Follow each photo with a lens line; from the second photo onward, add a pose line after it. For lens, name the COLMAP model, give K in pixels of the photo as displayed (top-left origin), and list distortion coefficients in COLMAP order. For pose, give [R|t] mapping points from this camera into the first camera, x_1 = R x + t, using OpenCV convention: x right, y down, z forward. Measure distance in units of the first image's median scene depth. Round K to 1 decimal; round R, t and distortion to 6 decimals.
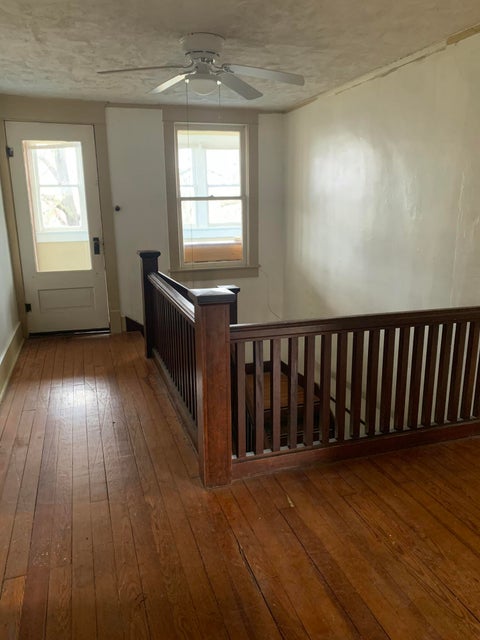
lens RADIAL K [[480.0, 0, 240.9], [0, 480.0, 319.9], [0, 0, 1]] dist [-0.008847, -0.015378]
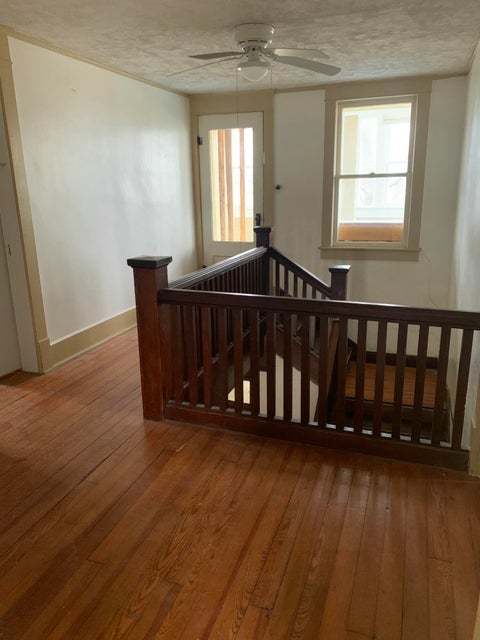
lens RADIAL K [[480.0, 0, 241.2], [0, 480.0, 319.5], [0, 0, 1]] dist [-0.008847, -0.015378]
pose [[0.791267, 0.156611, -0.591075, 0.365166], [-0.129626, 0.987637, 0.088154, -0.018917], [0.597573, 0.006865, 0.801785, 0.071401]]
